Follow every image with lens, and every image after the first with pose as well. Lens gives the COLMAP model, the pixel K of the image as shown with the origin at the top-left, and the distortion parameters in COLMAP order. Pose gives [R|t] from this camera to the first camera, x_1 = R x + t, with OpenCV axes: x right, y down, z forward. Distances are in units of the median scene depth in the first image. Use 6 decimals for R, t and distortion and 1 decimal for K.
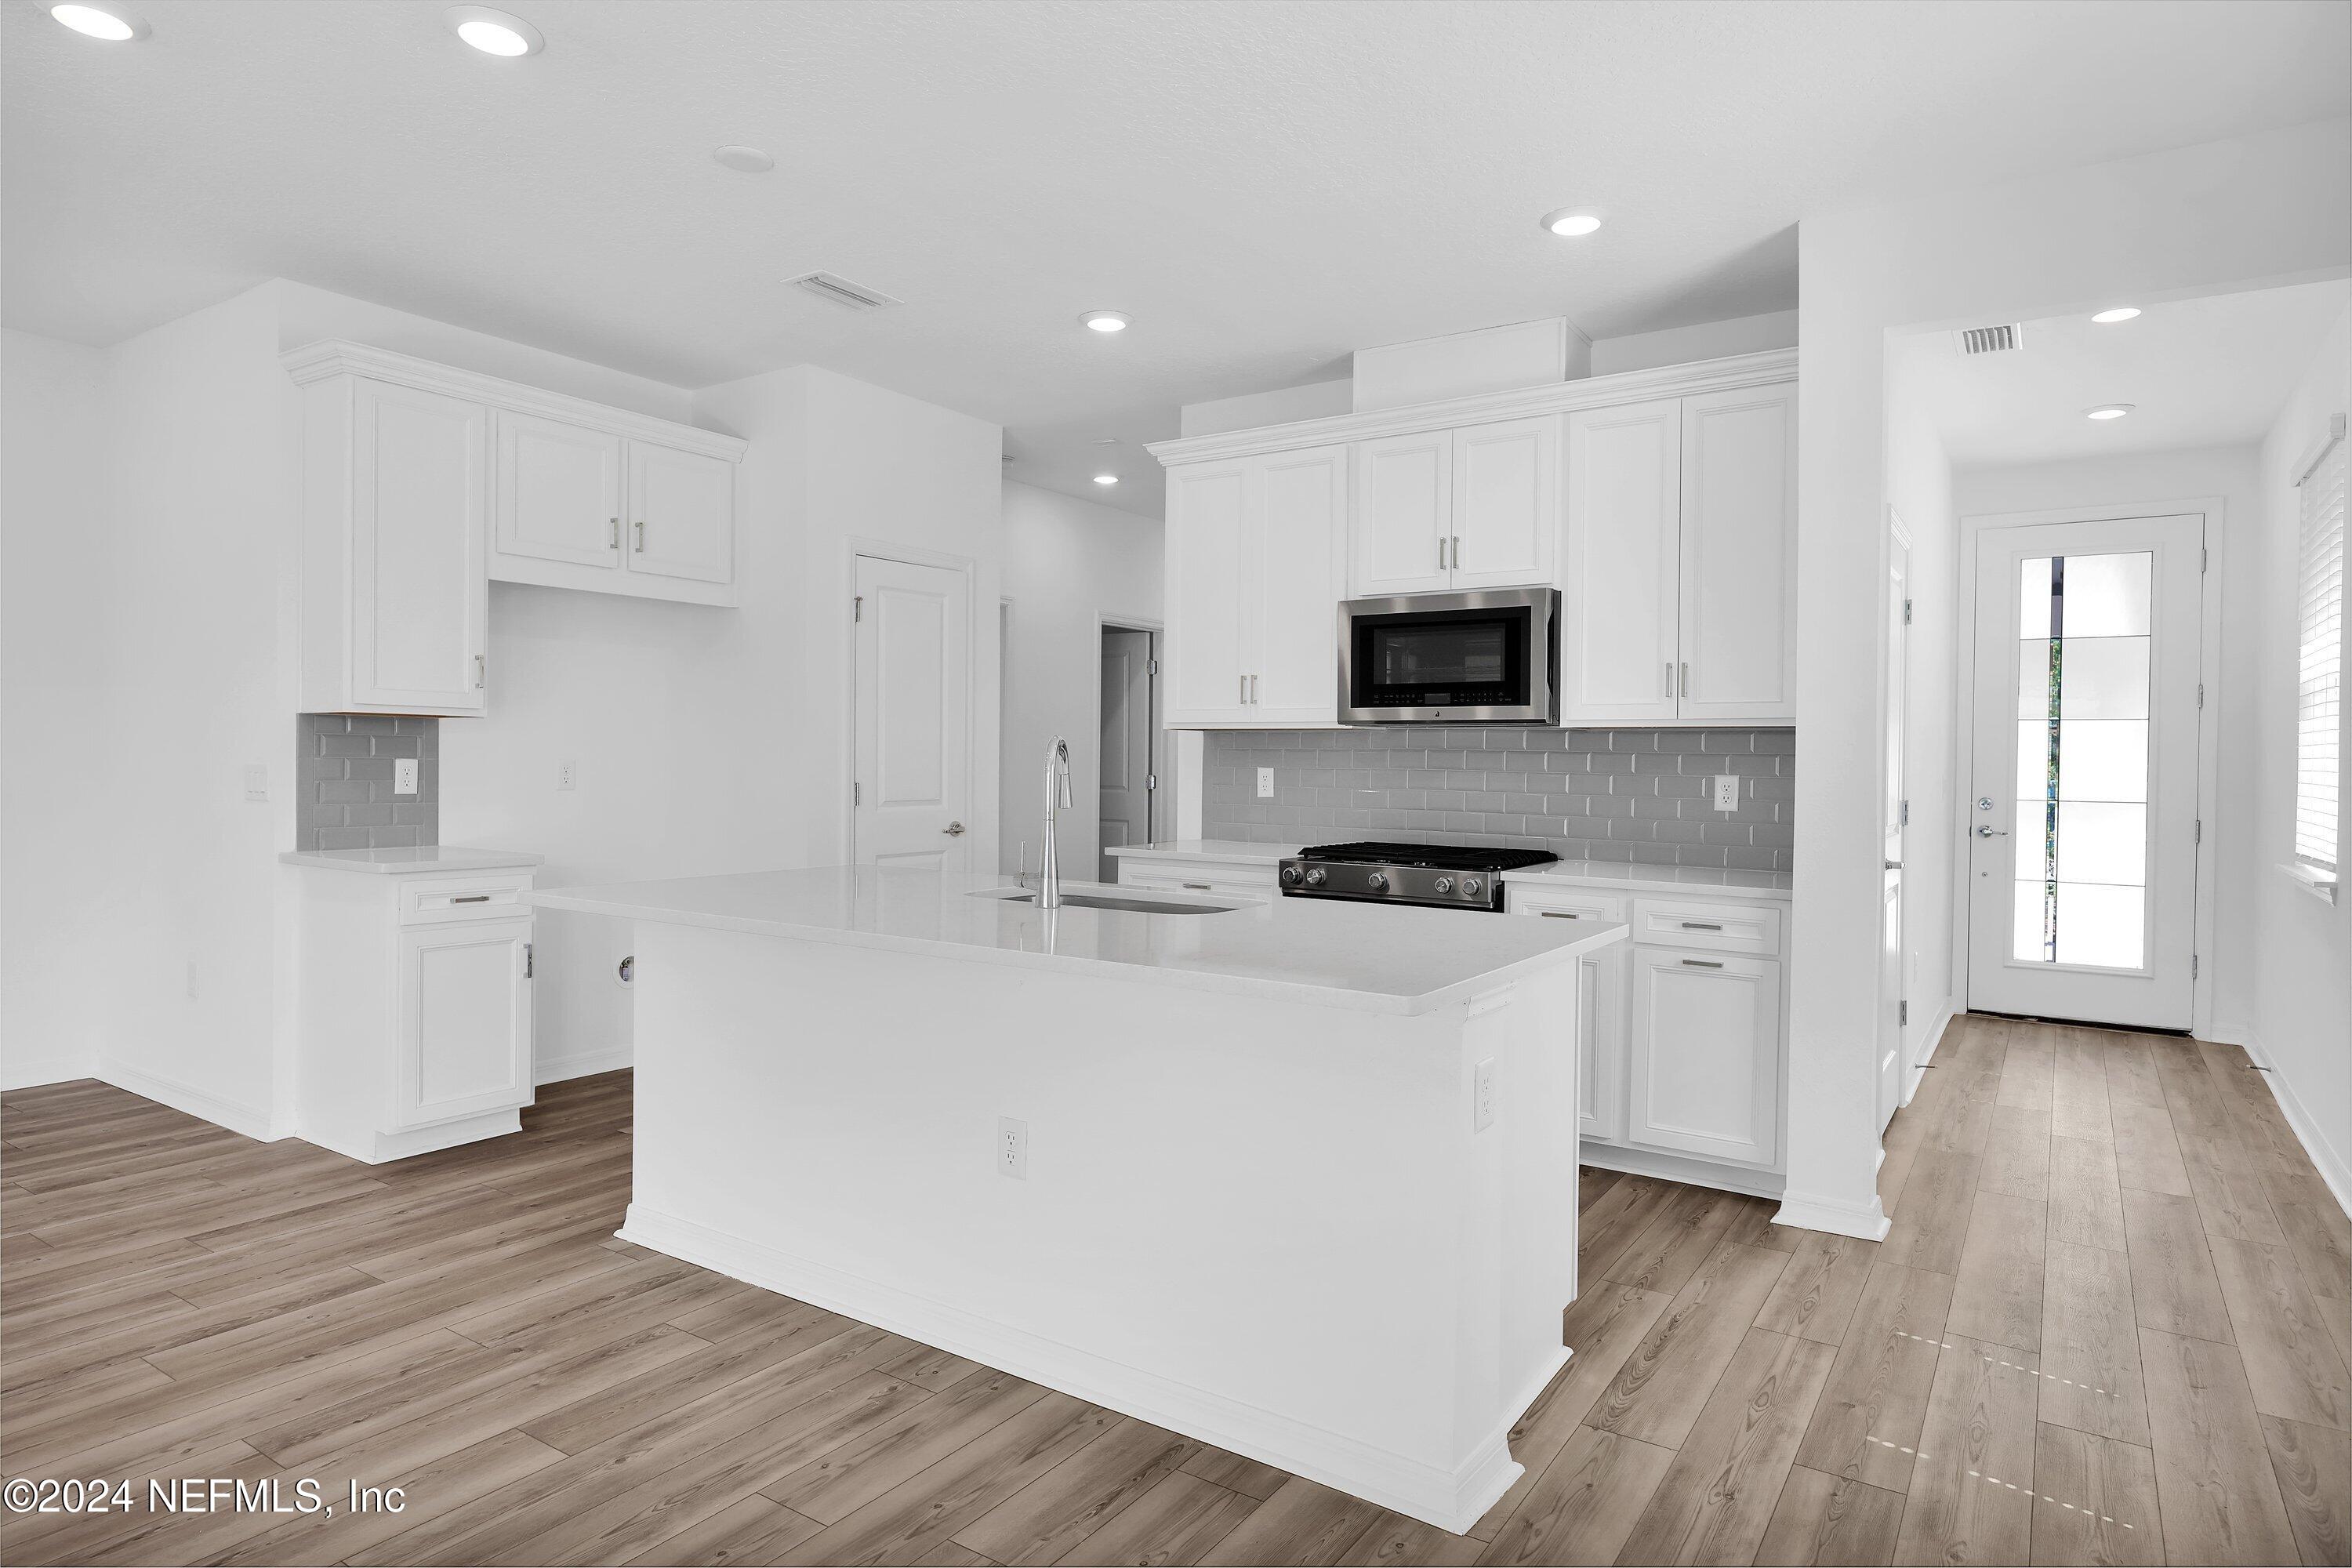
lens RADIAL K [[1248.1, 0, 1338.3], [0, 1248.1, 775.3], [0, 0, 1]] dist [0.004615, 0.000132]
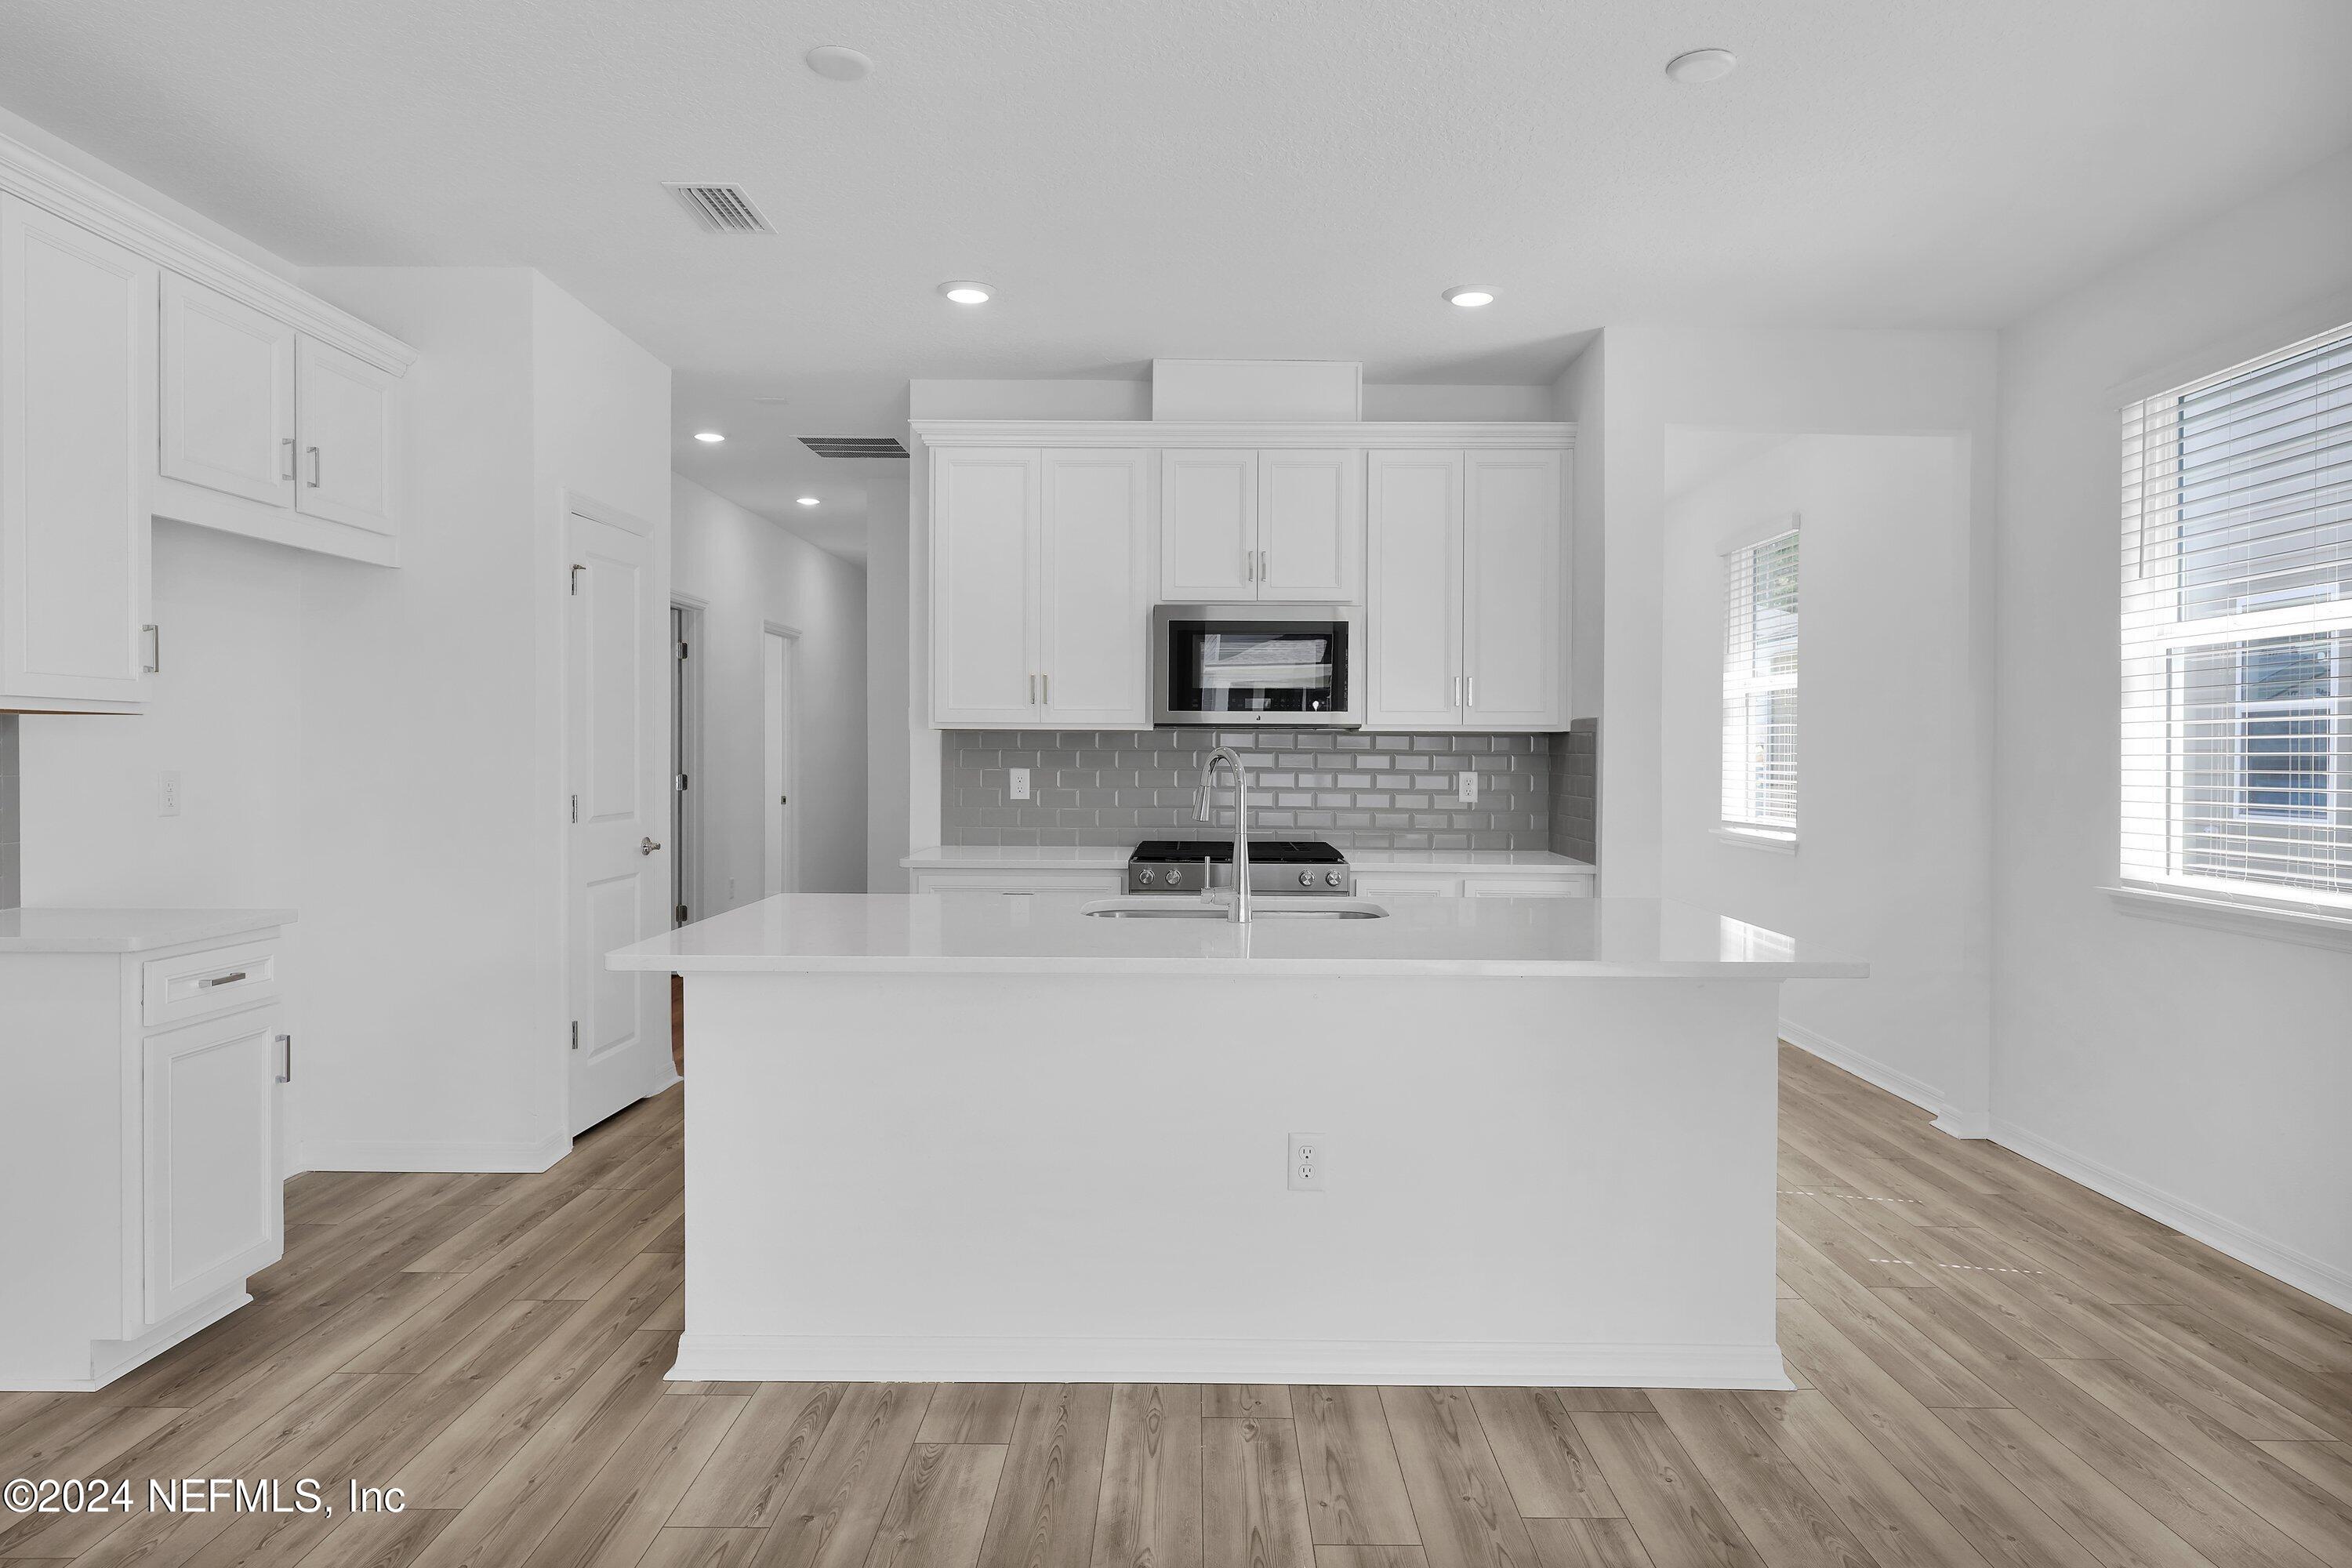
lens RADIAL K [[1248.1, 0, 1195.5], [0, 1248.1, 775.7], [0, 0, 1]] dist [0.004615, 0.000132]
pose [[0.860412, -0.015926, 0.509350, -0.531195], [0.009357, 0.999837, 0.015456, -0.017906], [-0.509513, -0.008532, 0.860420, 0.116676]]
